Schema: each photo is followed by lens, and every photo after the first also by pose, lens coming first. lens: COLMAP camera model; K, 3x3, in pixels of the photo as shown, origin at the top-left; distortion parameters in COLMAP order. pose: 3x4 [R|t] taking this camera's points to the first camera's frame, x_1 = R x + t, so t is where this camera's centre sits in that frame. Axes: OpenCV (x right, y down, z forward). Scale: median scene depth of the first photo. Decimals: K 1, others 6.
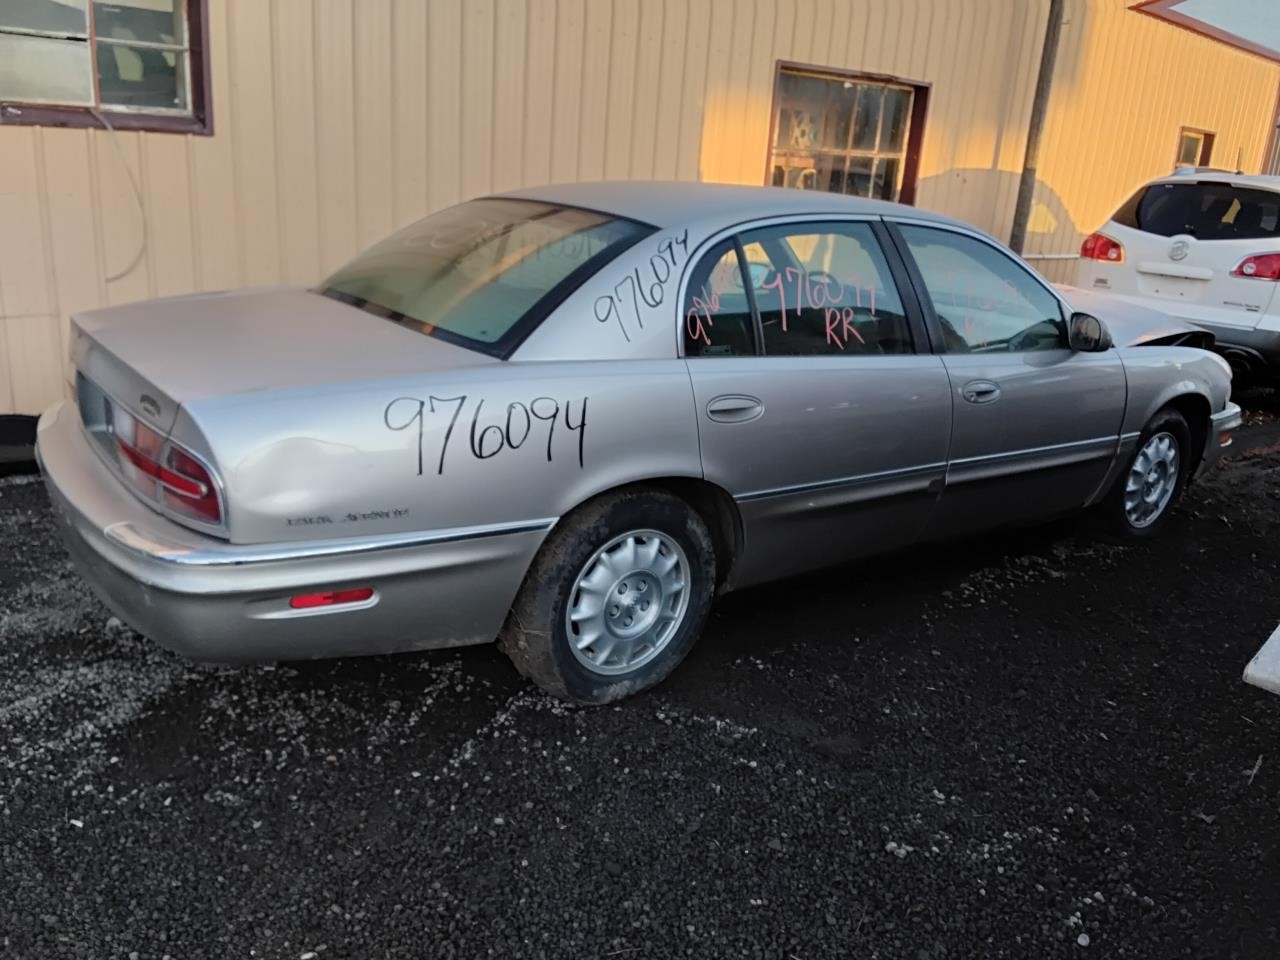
lens RADIAL K [[1001.2, 0, 646.6], [0, 1001.2, 484.1], [0, 0, 1]] dist [0.111143, -0.195601]
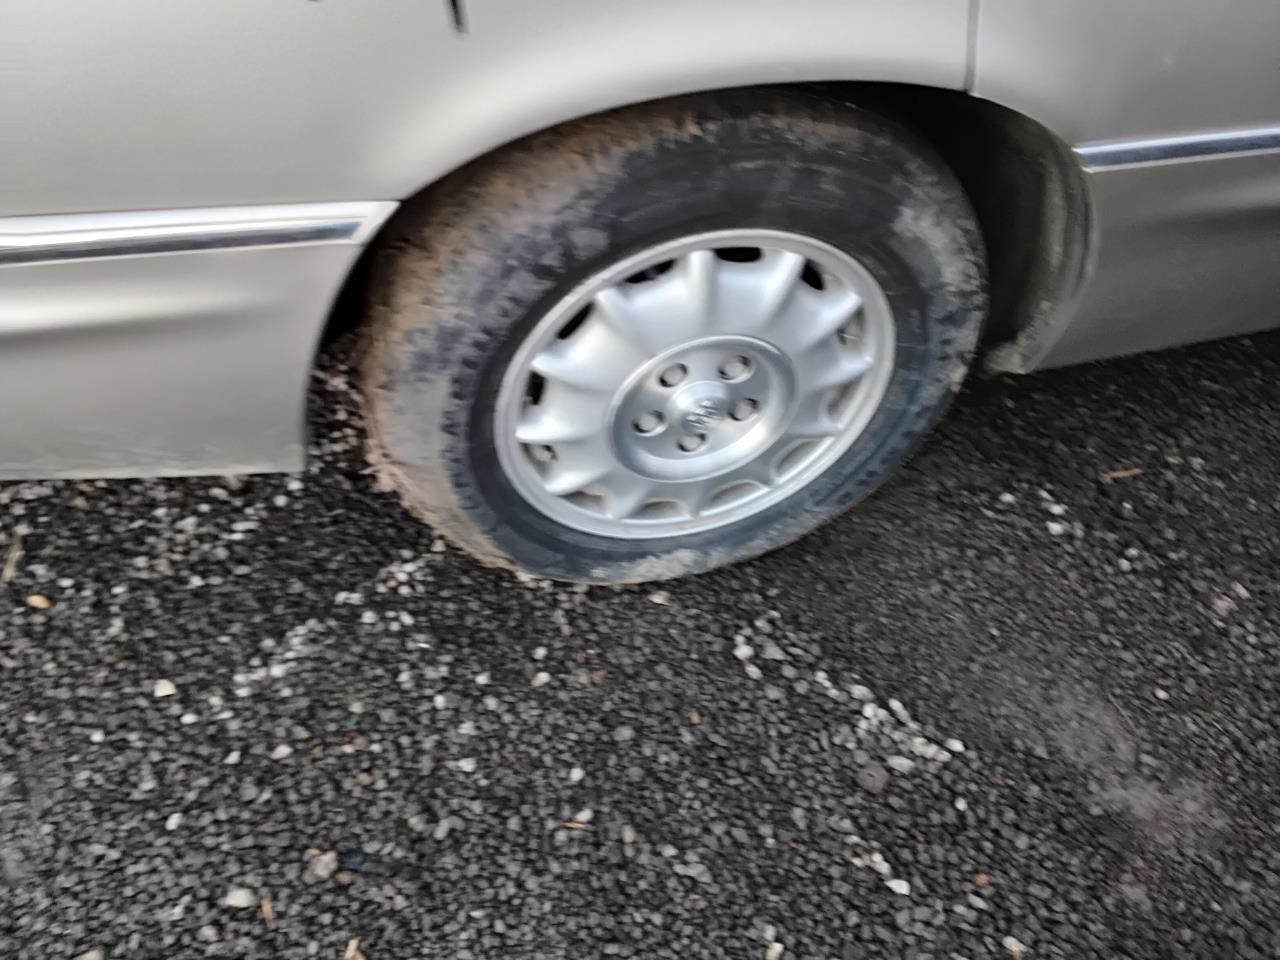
lens RADIAL K [[1001.2, 0, 646.6], [0, 1001.2, 484.1], [0, 0, 1]] dist [0.111143, -0.195601]
pose [[0.919915, 0.259551, -0.293922, 0.085022], [-0.068239, 0.844104, 0.531820, -0.056770], [0.386135, -0.469172, 0.794215, 0.675624]]
